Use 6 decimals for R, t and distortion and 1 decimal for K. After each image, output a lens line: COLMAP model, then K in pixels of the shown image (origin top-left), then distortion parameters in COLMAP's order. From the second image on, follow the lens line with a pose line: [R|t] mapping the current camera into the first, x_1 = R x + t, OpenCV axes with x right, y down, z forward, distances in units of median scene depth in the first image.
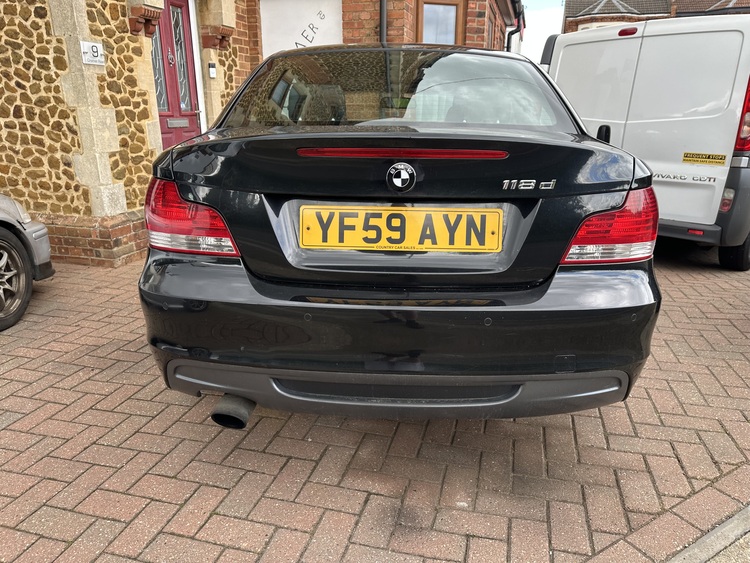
lens RADIAL K [[526.5, 0, 373.2], [0, 526.5, 278.5], [0, 0, 1]] dist [0.000510, -0.006182]
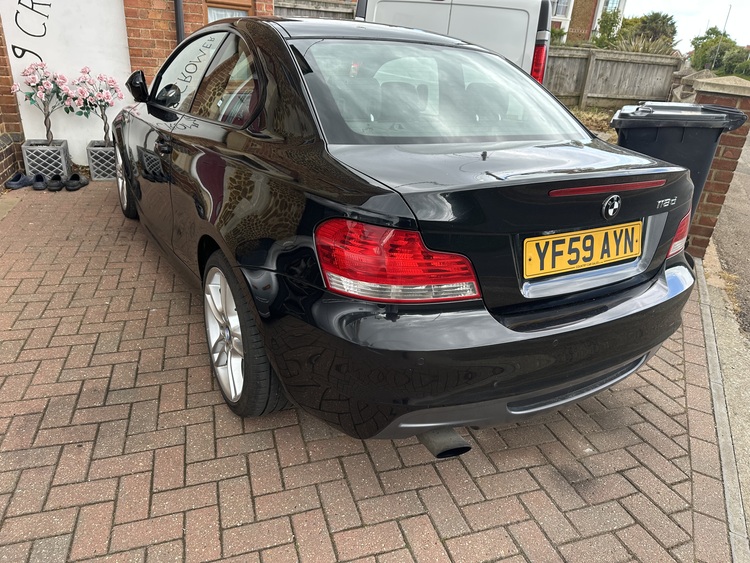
lens RADIAL K [[526.5, 0, 369.3], [0, 526.5, 284.6], [0, 0, 1]] dist [0.000510, -0.006182]
pose [[0.841517, -0.177704, 0.510167, -0.955284], [0.101236, 0.979494, 0.174194, -0.265726], [-0.530660, -0.094940, 0.842251, 0.281147]]
